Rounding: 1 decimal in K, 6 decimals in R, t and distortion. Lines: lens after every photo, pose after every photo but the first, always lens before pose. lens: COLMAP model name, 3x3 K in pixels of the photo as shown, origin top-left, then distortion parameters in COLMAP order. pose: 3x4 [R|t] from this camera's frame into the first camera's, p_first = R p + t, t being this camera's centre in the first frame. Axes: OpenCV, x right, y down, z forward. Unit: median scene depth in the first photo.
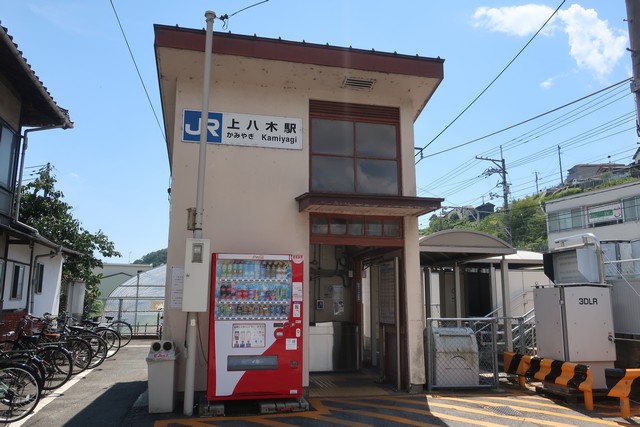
lens RADIAL K [[503.1, 0, 320.0], [0, 503.1, 213.5], [0, 0, 1]] dist [-0.005162, 0.003616]
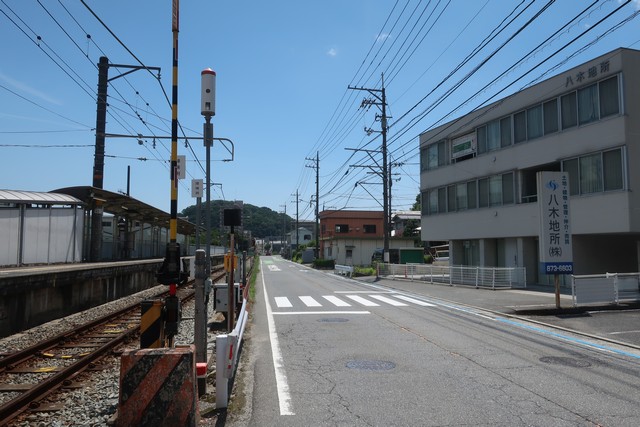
lens RADIAL K [[503.1, 0, 320.0], [0, 503.1, 213.5], [0, 0, 1]] dist [-0.005162, 0.003616]
pose [[0.995245, -0.010222, -0.096870, 1.808771], [0.019234, 0.995522, 0.092557, 0.130335], [0.095490, -0.093980, 0.990984, 0.571510]]
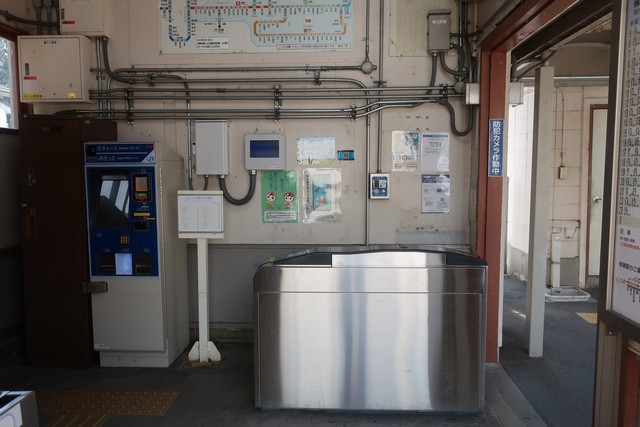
lens RADIAL K [[503.1, 0, 320.0], [0, 503.1, 213.5], [0, 0, 1]] dist [-0.005162, 0.003616]
pose [[0.962241, 0.016480, -0.271699, 0.078769], [0.054765, 0.966033, 0.252550, 0.151667], [0.266632, -0.257894, 0.928654, 0.917630]]
